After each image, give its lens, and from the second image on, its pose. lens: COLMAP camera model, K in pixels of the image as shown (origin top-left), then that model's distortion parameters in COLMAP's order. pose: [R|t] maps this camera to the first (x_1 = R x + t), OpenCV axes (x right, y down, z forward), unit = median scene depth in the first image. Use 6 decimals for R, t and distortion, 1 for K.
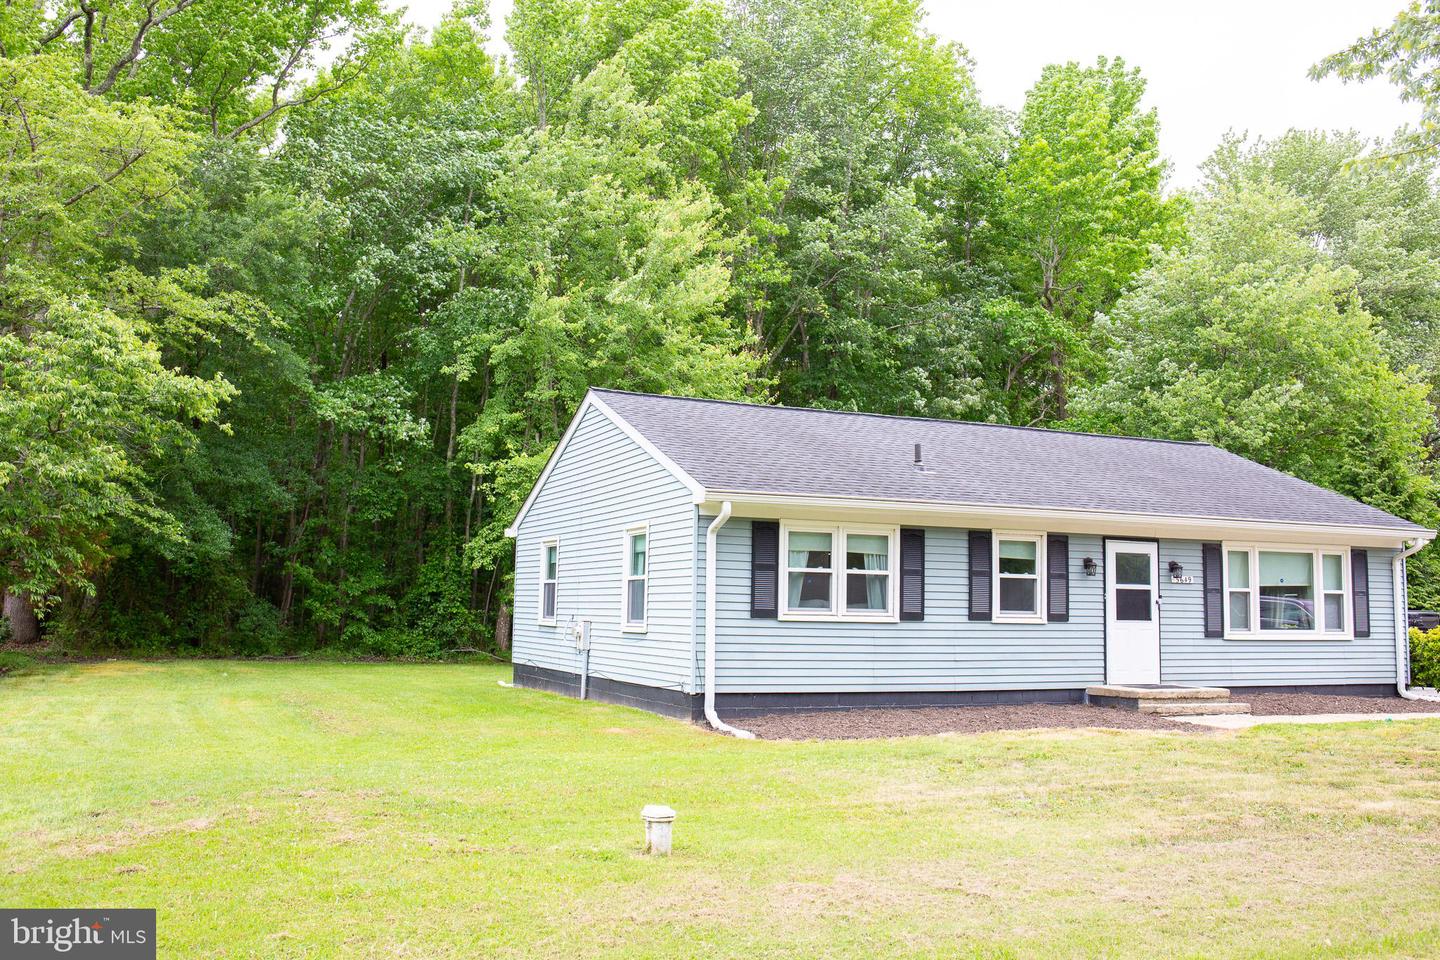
lens RADIAL K [[1236.4, 0, 759.9], [0, 1236.4, 482.5], [0, 0, 1]] dist [0.000445, 0.015567]
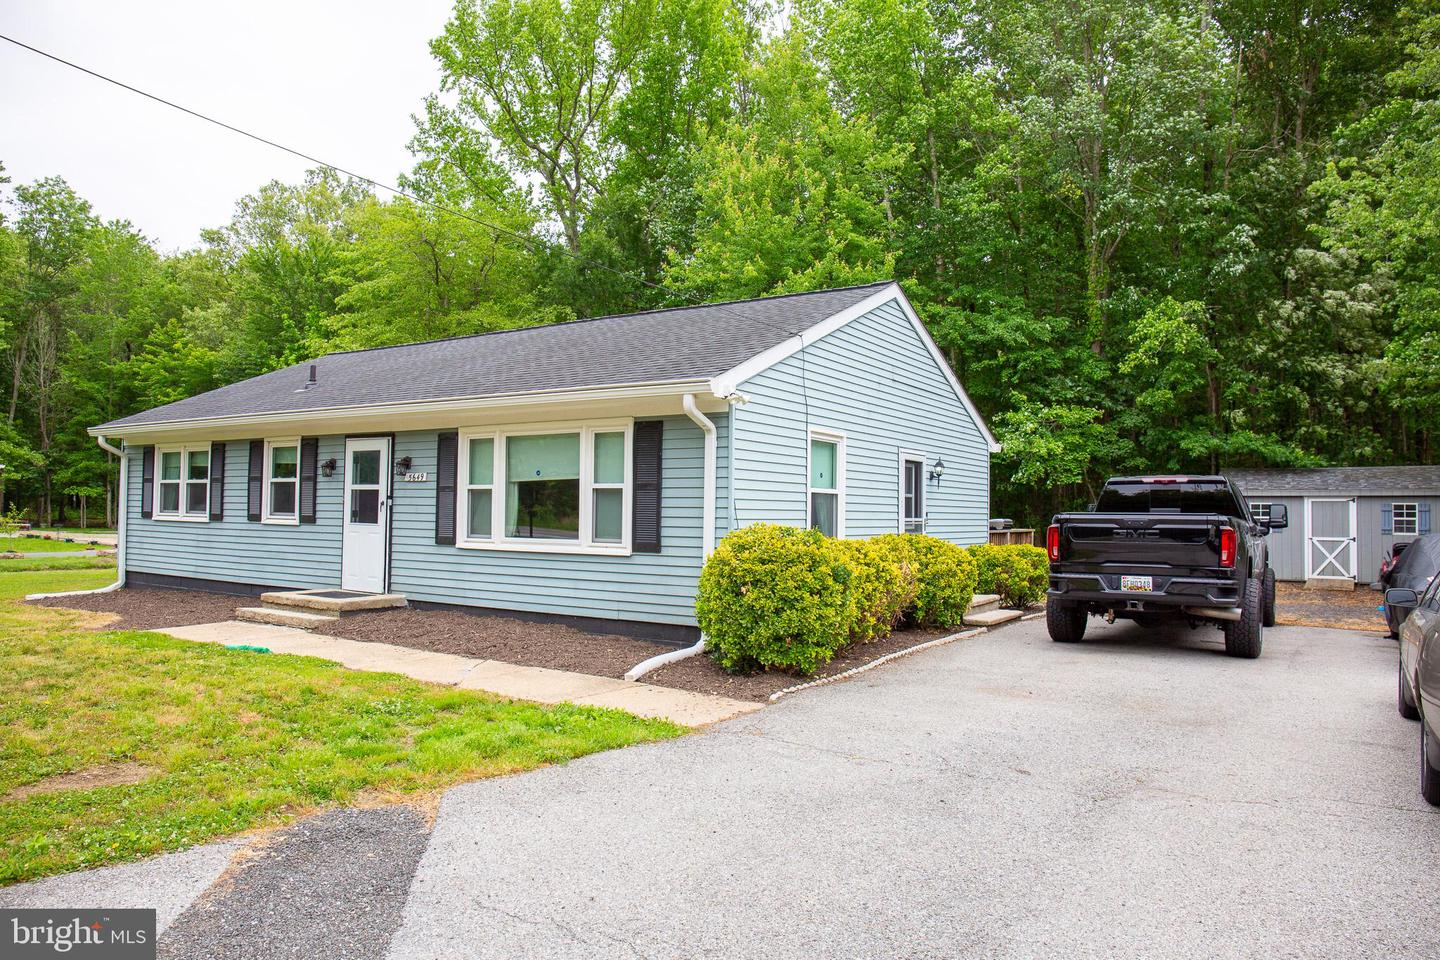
lens RADIAL K [[967.5, 0, 710.9], [0, 967.5, 487.4], [0, 0, 1]] dist [-0.001224, 0.006979]
pose [[0.514119, -0.033330, -0.857071, 1.047365], [0.073807, 0.997257, 0.005492, 0.099165], [0.854537, -0.066081, 0.515169, 0.843227]]
